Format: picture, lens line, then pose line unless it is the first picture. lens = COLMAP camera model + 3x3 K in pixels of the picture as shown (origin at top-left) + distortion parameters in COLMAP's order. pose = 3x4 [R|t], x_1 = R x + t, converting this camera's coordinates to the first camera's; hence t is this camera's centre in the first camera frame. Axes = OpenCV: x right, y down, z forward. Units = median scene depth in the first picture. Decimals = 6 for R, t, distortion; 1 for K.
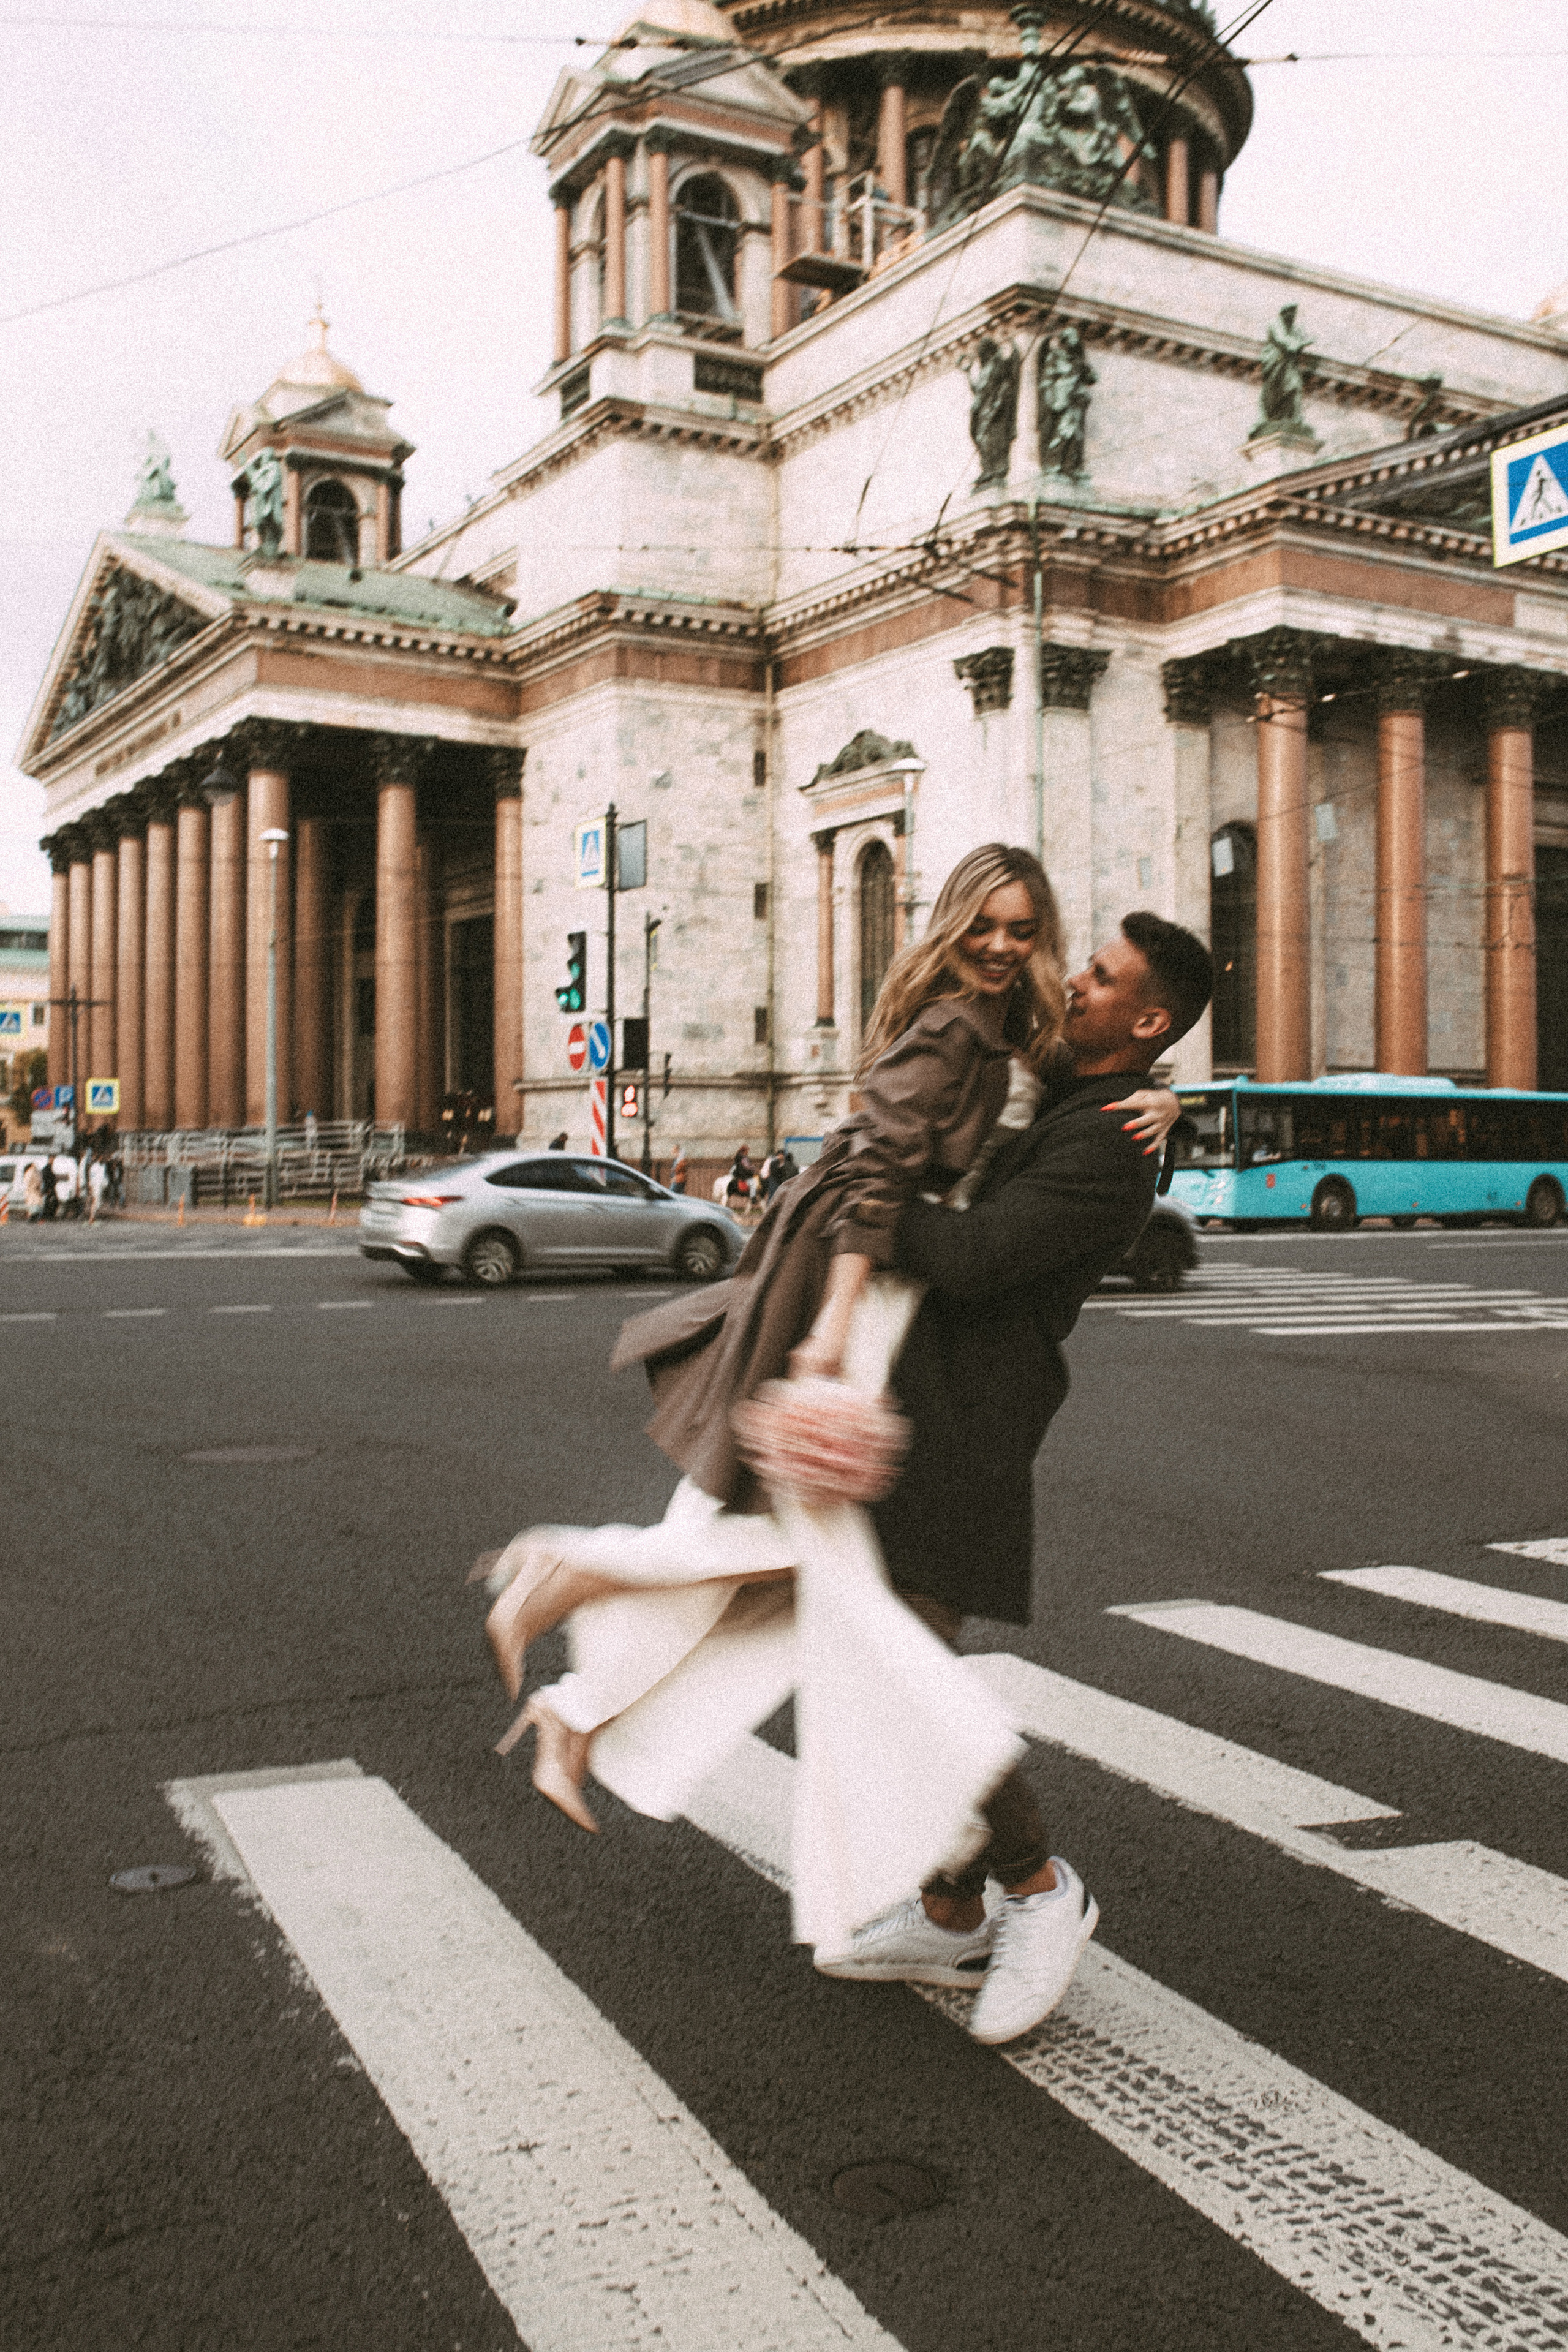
lens RADIAL K [[2235.0, 0, 792.8], [0, 2235.0, 1175.1], [0, 0, 1]] dist [-0.071550, 0.104751]
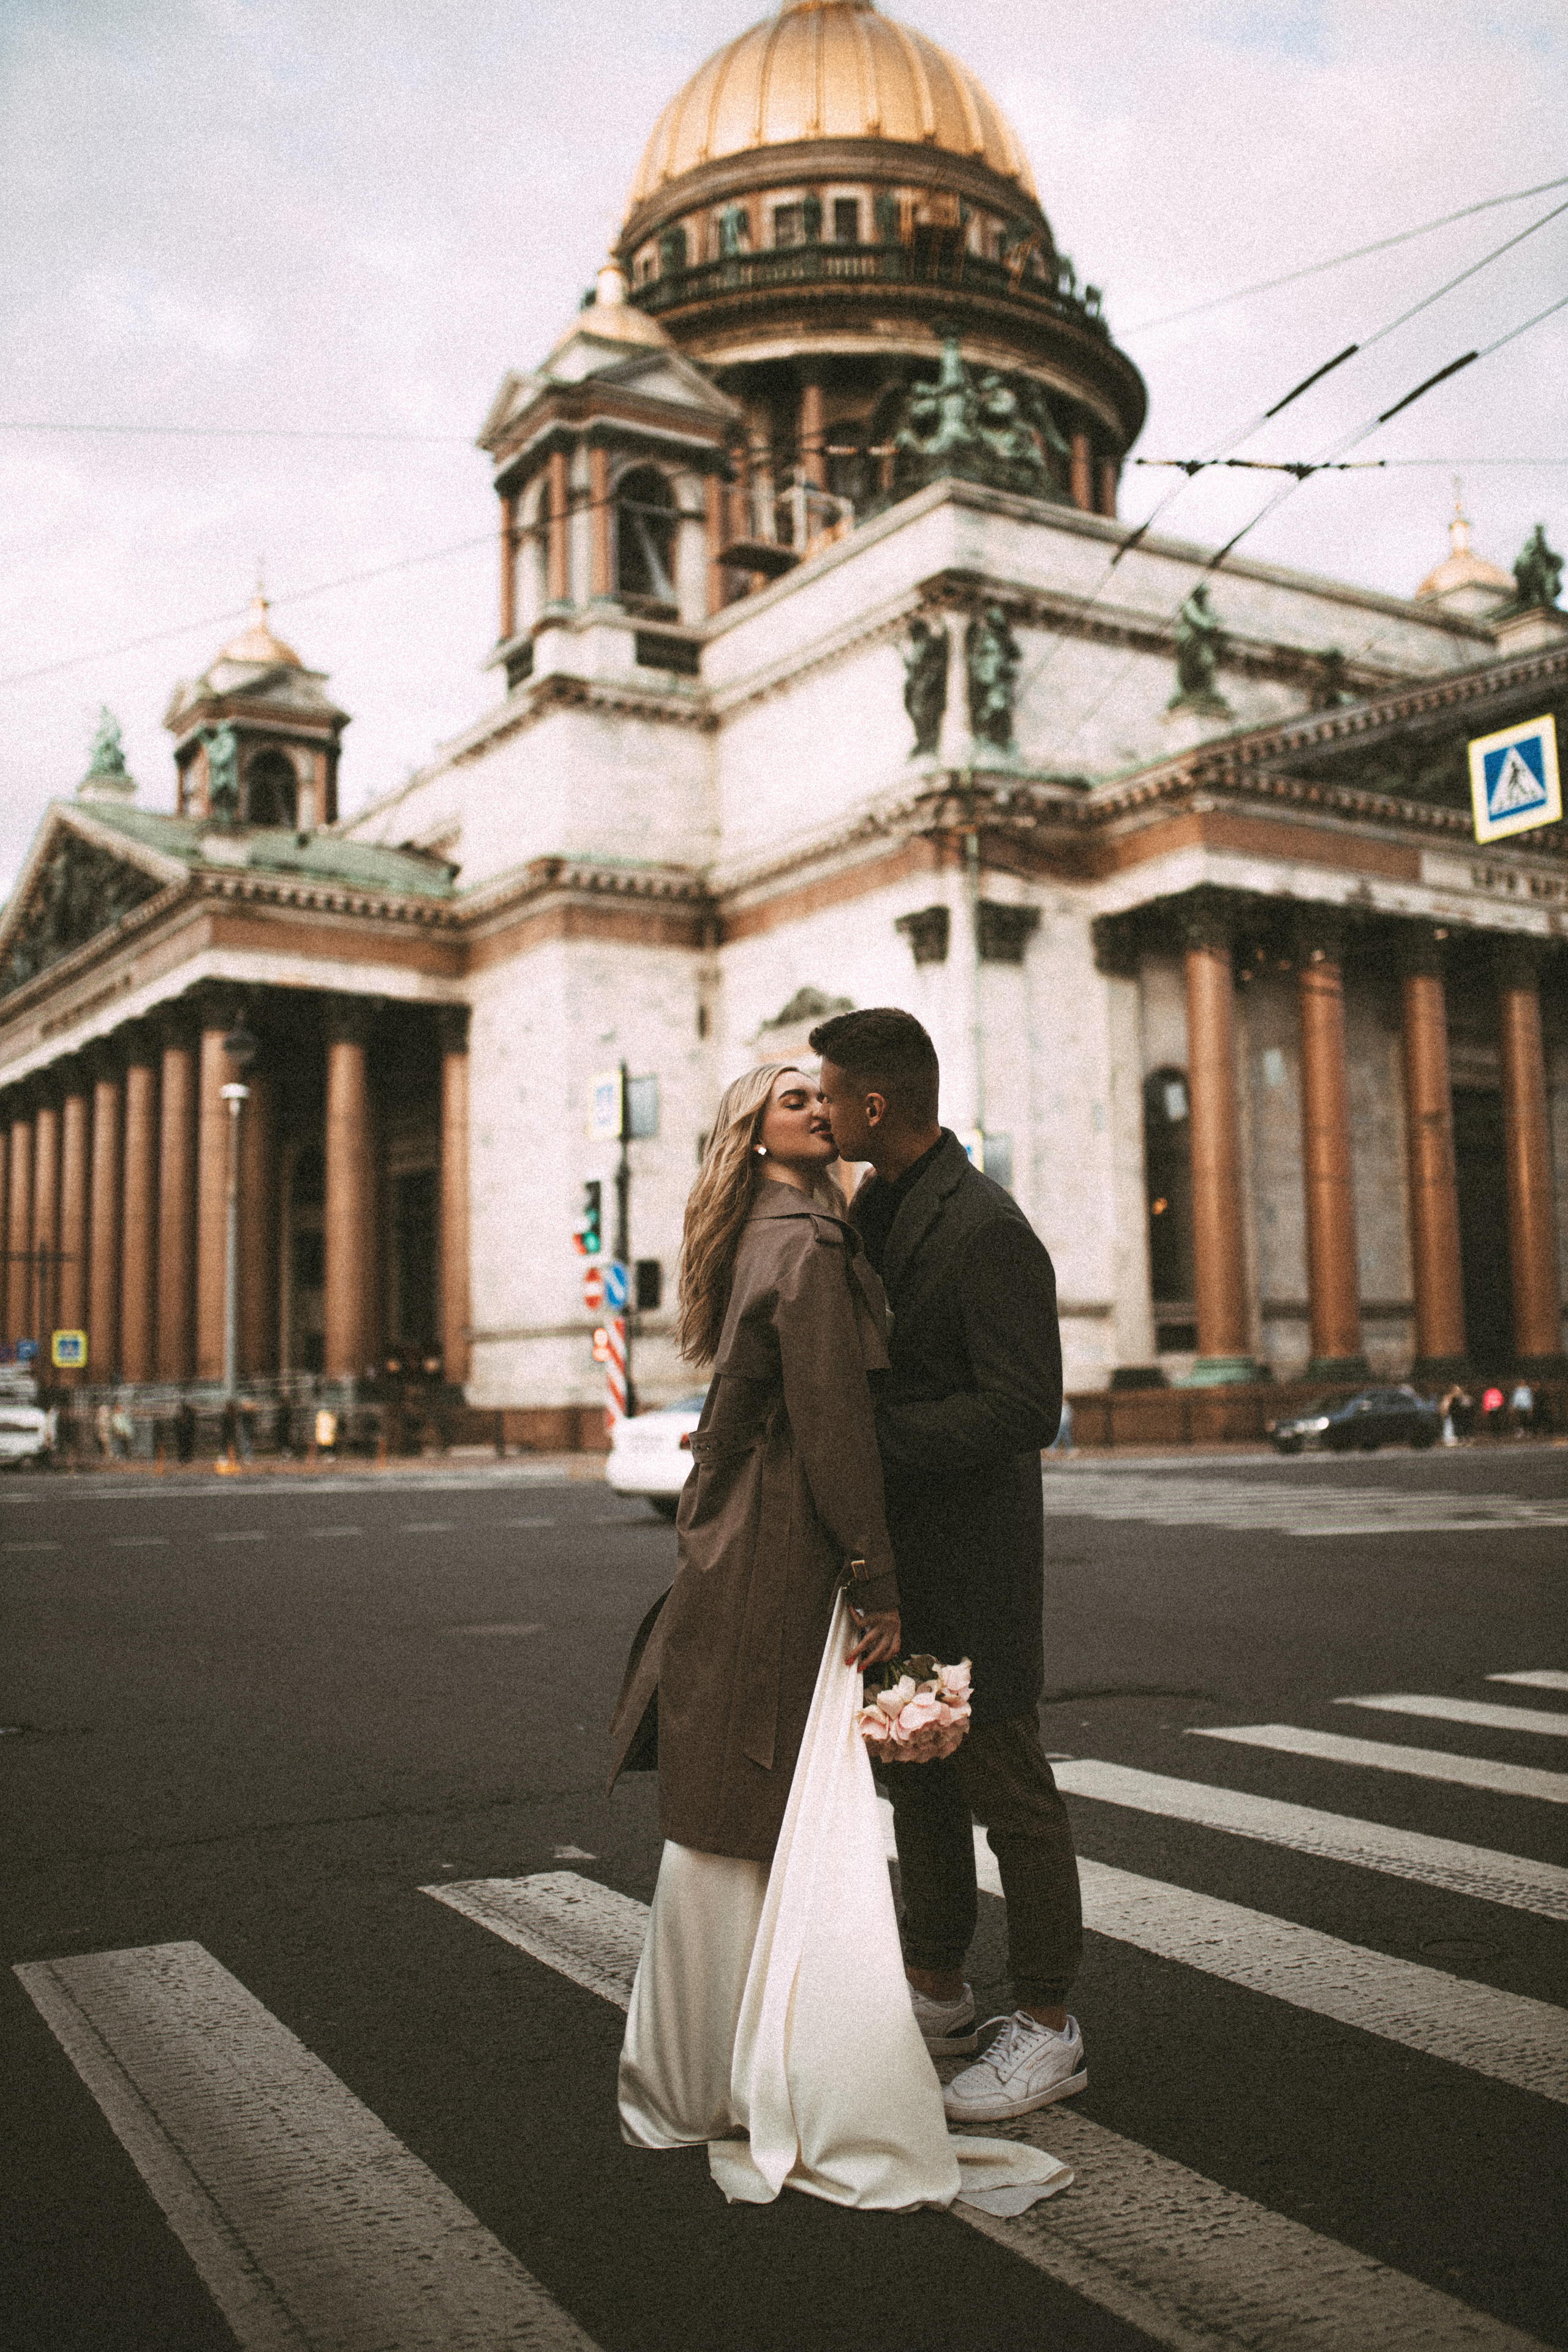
lens RADIAL K [[2235.0, 0, 792.8], [0, 2235.0, 1175.1], [0, 0, 1]] dist [-0.071550, 0.104751]
pose [[0.999015, -0.013619, 0.042240, -0.019222], [0.018230, 0.993676, -0.110797, 0.003200], [-0.040464, 0.111458, 0.992945, -0.021905]]
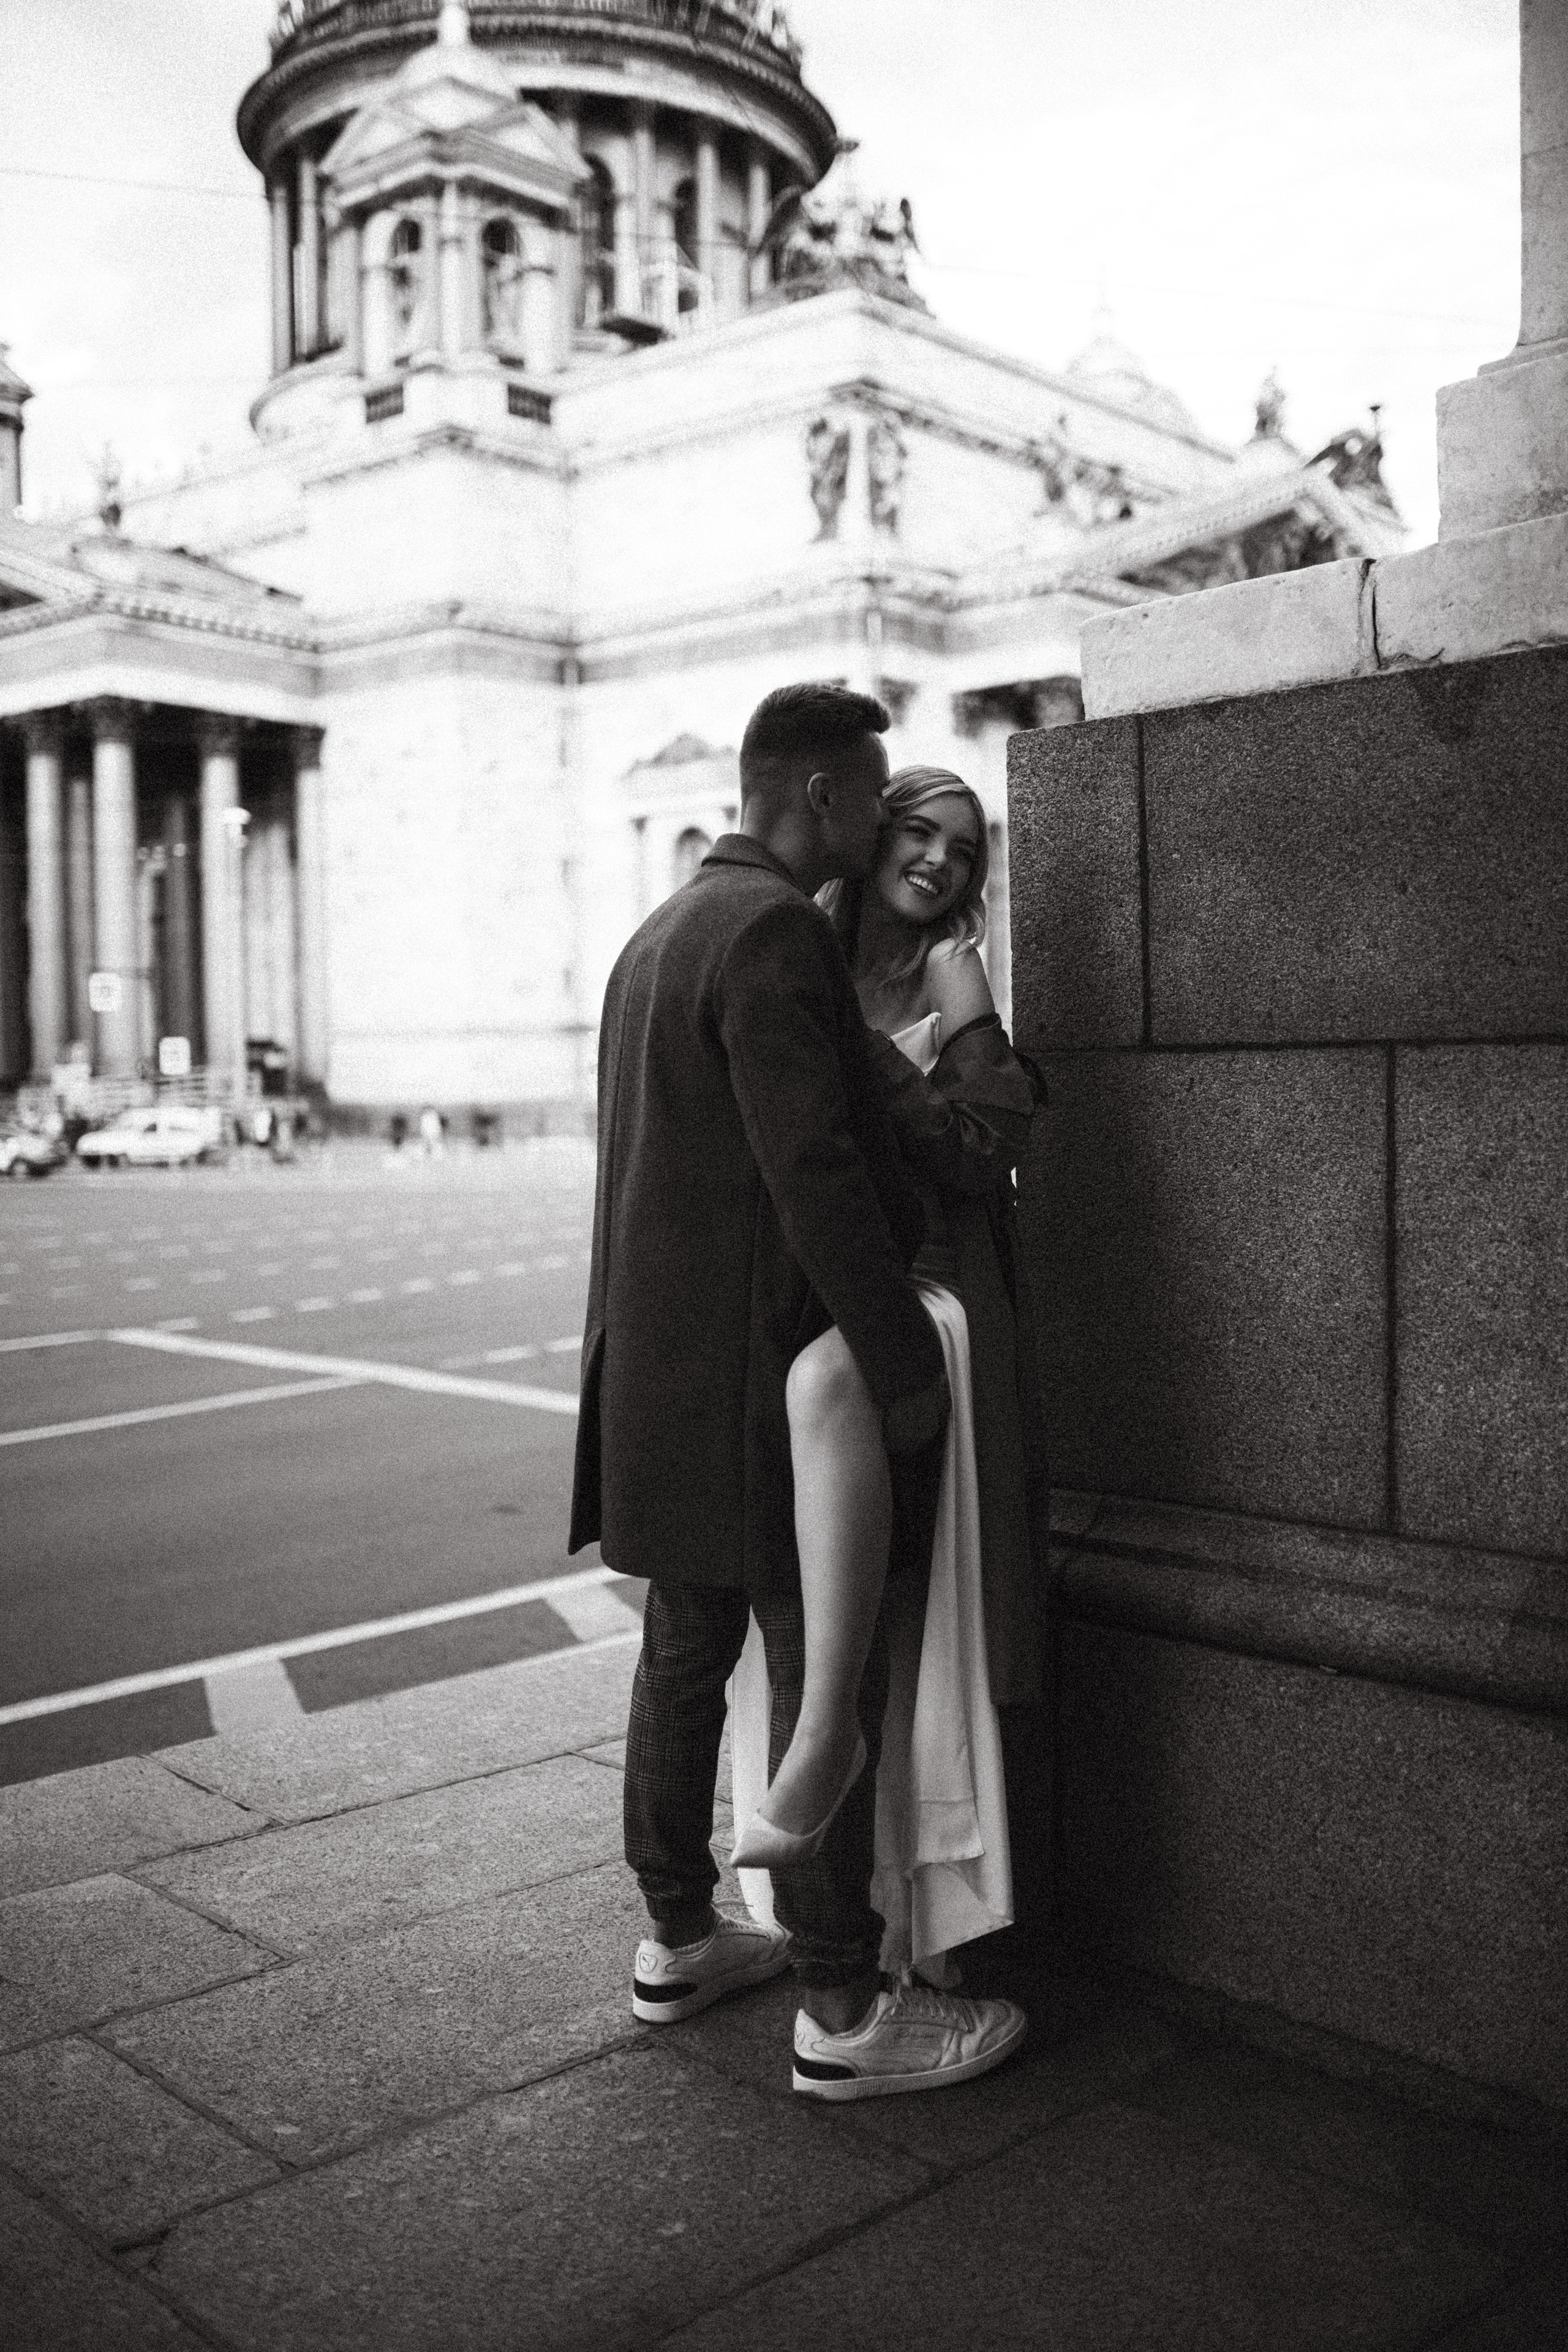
lens RADIAL K [[2267.5, 0, 784.0], [0, 2267.5, 1176.0], [0, 0, 1]] dist [-0.078380, 0.139216]
pose [[0.941550, -0.027914, 0.335714, -0.330143], [0.015152, 0.999062, 0.040573, -0.013861], [-0.336532, -0.033115, 0.941090, -0.145316]]
